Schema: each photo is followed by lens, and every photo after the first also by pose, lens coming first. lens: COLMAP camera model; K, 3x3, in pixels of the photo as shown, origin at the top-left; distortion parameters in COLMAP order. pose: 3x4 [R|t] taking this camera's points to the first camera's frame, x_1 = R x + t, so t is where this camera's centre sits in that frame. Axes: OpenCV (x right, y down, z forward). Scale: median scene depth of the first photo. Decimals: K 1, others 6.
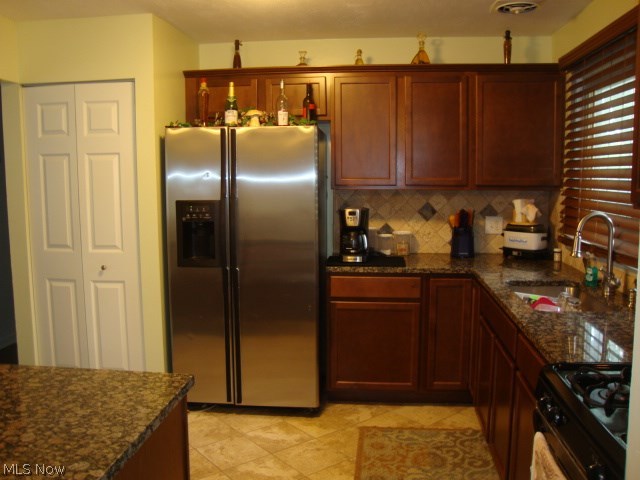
lens RADIAL K [[576.5, 0, 315.6], [0, 576.5, 242.2], [0, 0, 1]] dist [-0.168306, 0.109854]
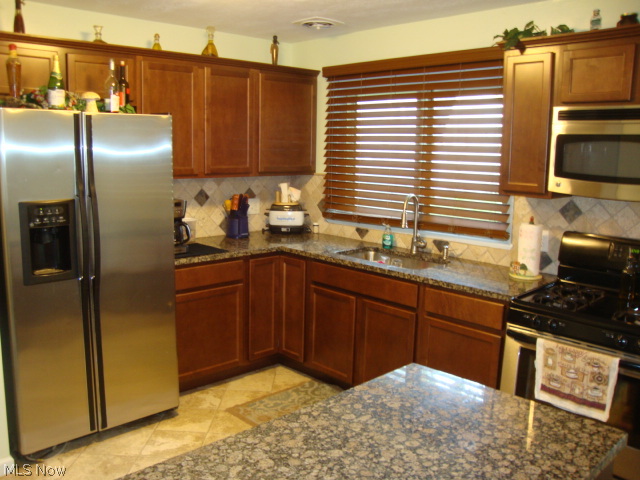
lens RADIAL K [[576.5, 0, 317.7], [0, 576.5, 239.9], [0, 0, 1]] dist [-0.168306, 0.109854]
pose [[0.648894, -0.104036, 0.753733, -0.518484], [0.067527, 0.994573, 0.079143, -0.050599], [-0.757876, -0.000458, 0.652398, 0.180379]]
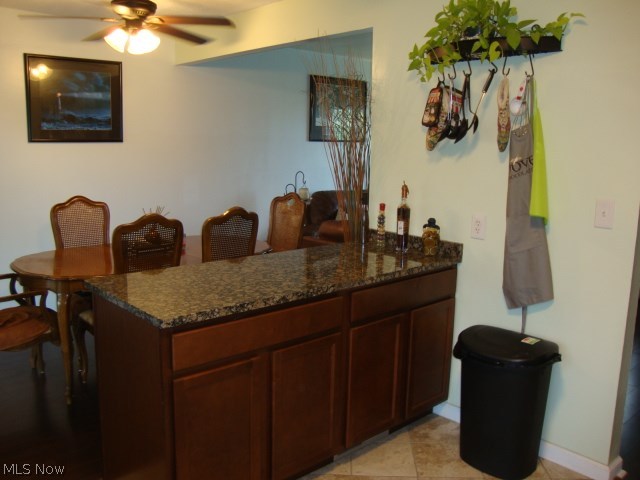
lens RADIAL K [[576.5, 0, 319.0], [0, 576.5, 240.4], [0, 0, 1]] dist [-0.168306, 0.109854]
pose [[-0.658765, 0.108059, -0.744548, 0.171642], [-0.104537, 0.966885, 0.232821, -0.090419], [0.745051, 0.231207, -0.625653, 0.835891]]
